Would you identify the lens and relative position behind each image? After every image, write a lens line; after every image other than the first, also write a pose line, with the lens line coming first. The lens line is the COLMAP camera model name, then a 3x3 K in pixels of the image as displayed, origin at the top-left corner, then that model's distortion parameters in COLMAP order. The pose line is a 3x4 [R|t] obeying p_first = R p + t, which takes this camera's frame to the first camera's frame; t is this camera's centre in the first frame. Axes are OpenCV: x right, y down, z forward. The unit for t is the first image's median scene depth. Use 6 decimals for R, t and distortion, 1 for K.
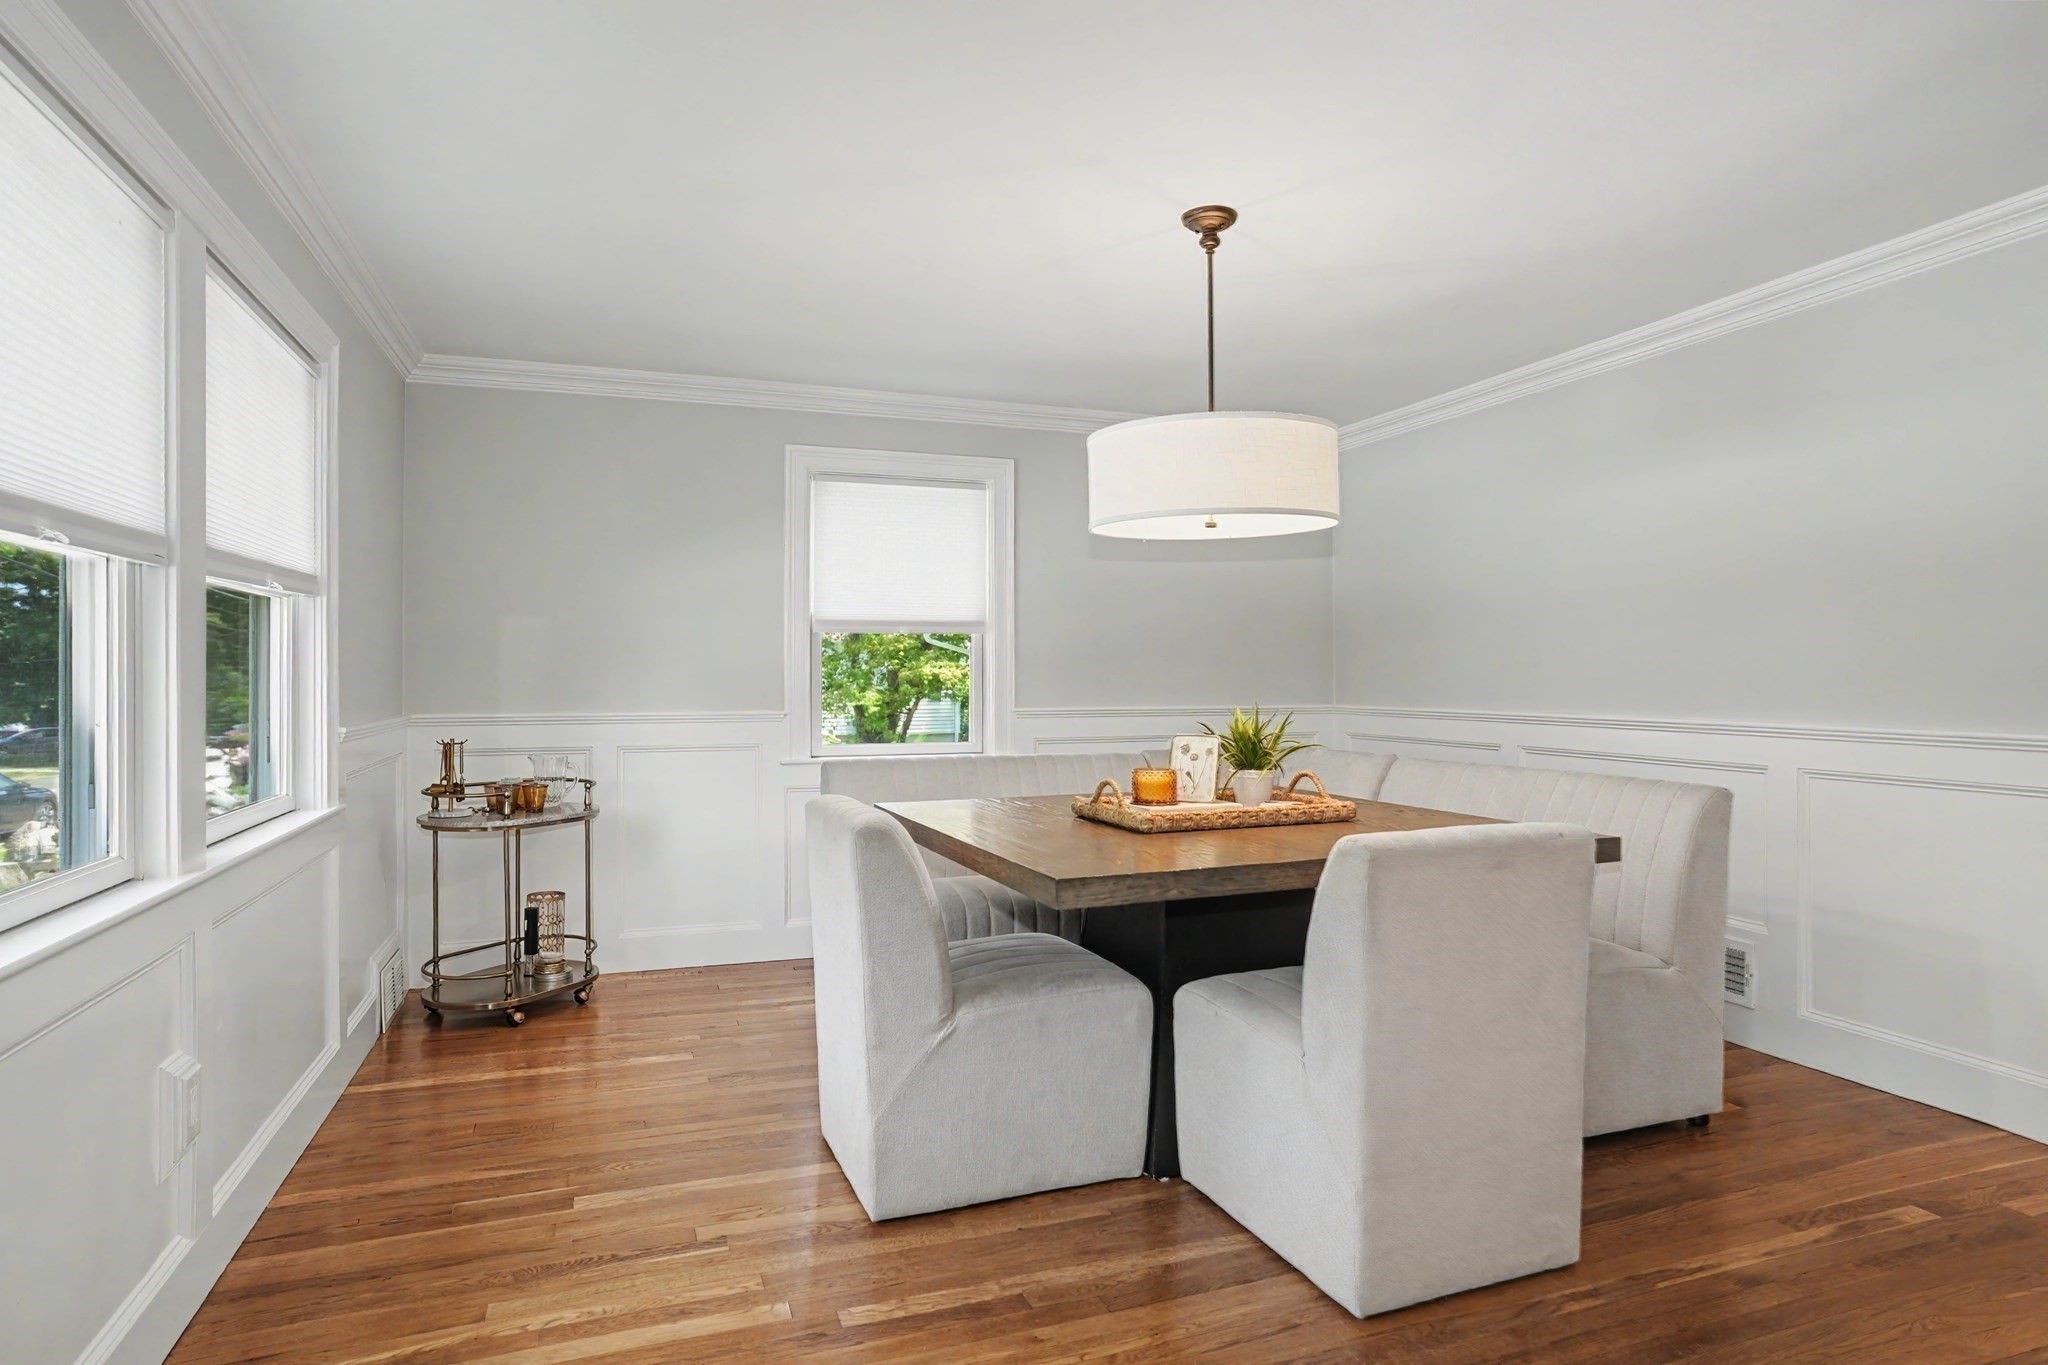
lens RADIAL K [[1135.5, 0, 1043.7], [0, 1135.5, 688.6], [0, 0, 1]] dist [-0.054873, 0.042513]
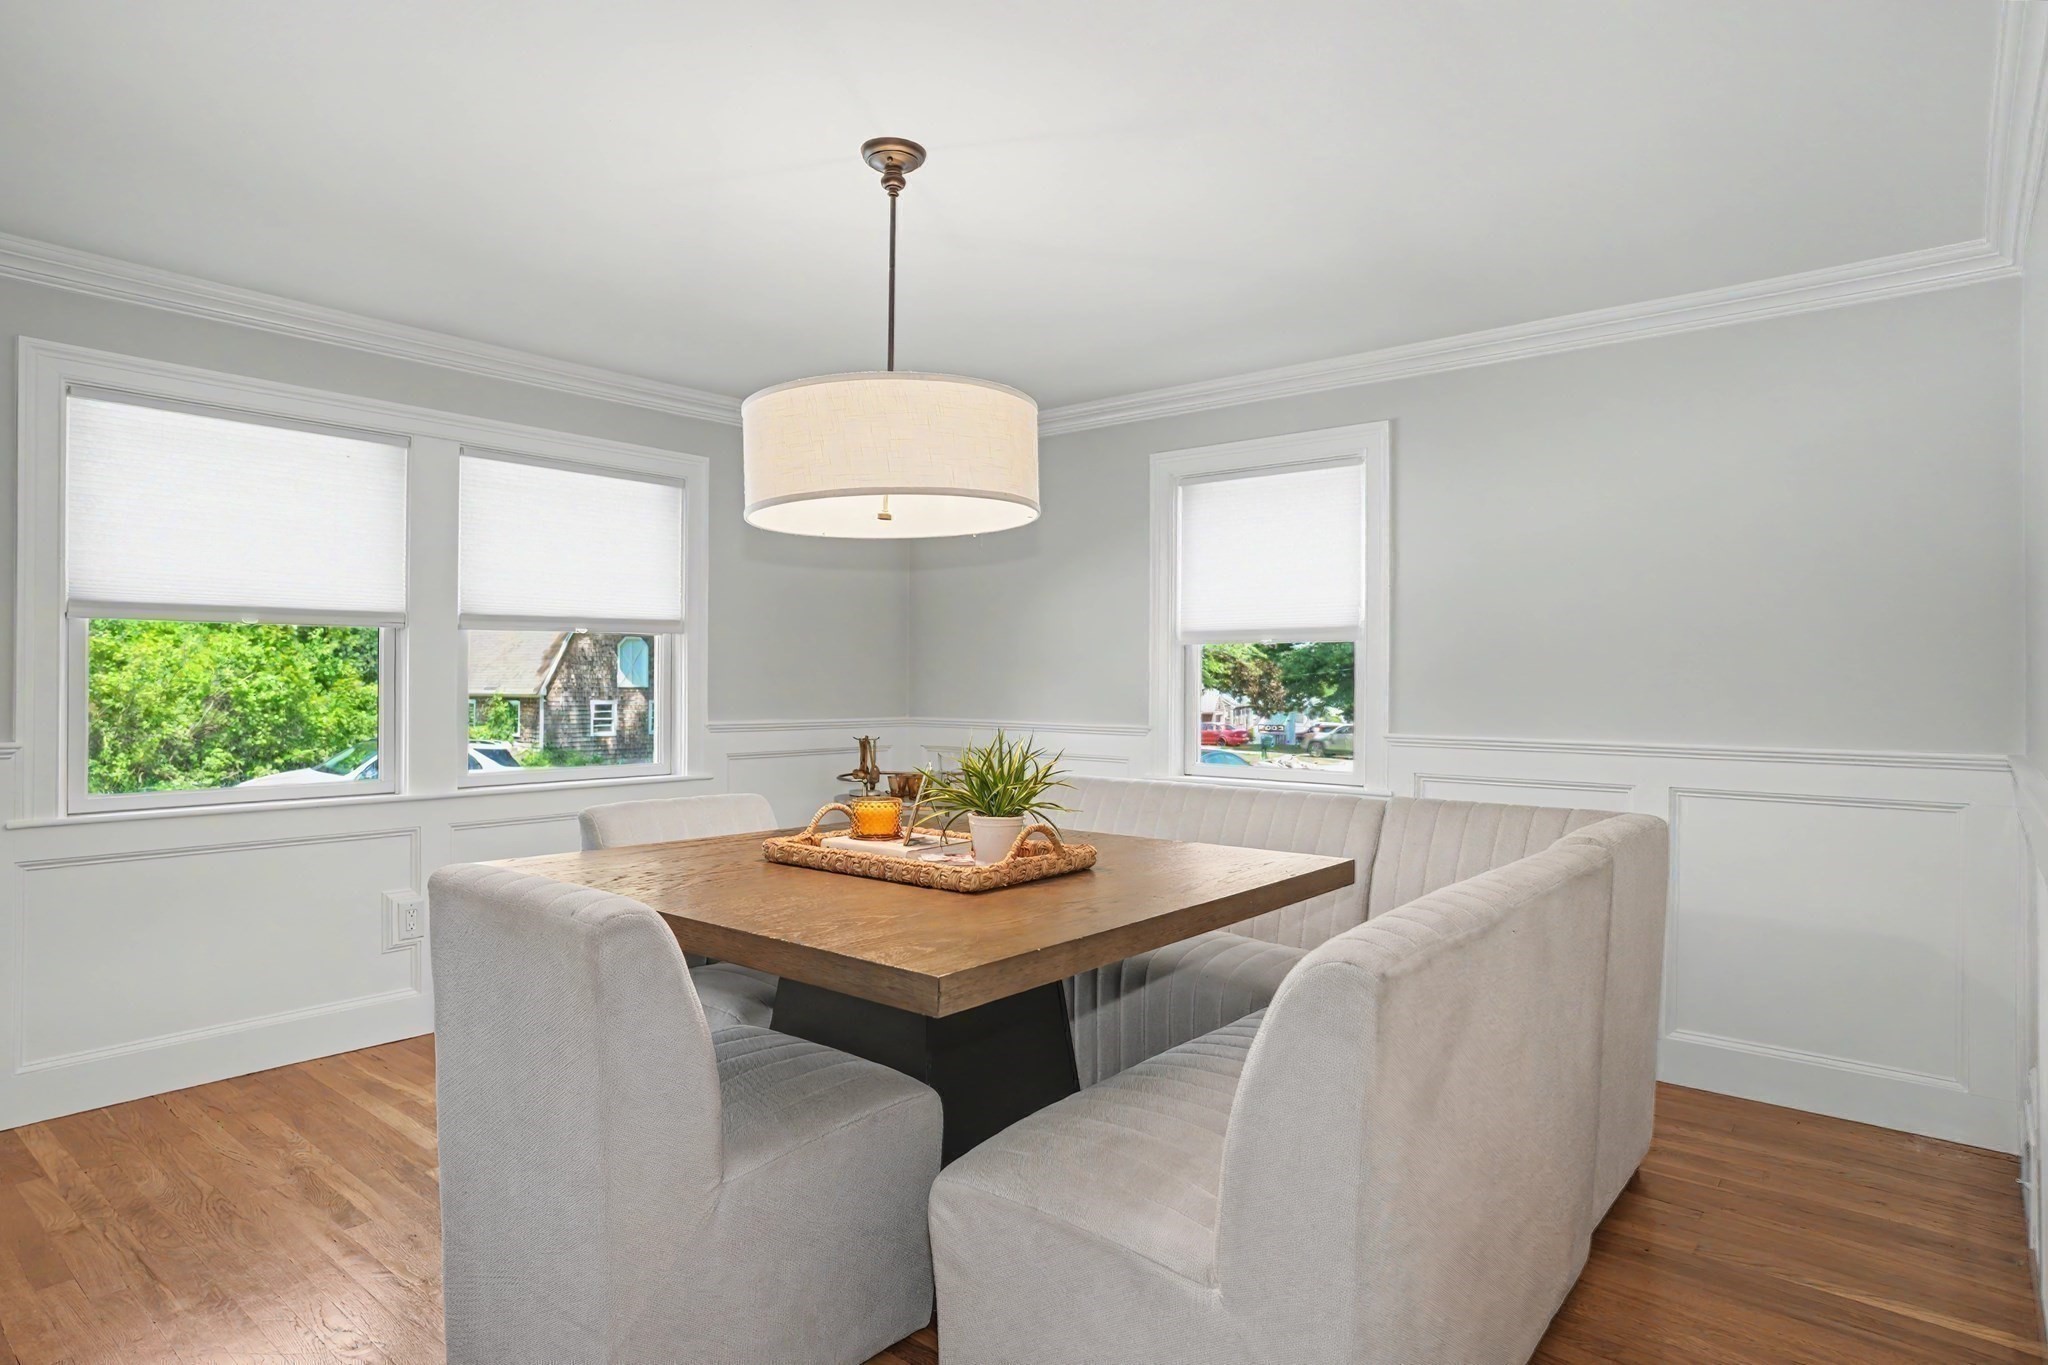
lens RADIAL K [[1135.5, 0, 1043.7], [0, 1135.5, 688.6], [0, 0, 1]] dist [-0.054873, 0.042513]
pose [[0.465321, 0.002079, -0.885140, 0.732973], [-0.017704, 0.999819, -0.006958, -0.005775], [0.884965, 0.018908, 0.465273, 0.567542]]
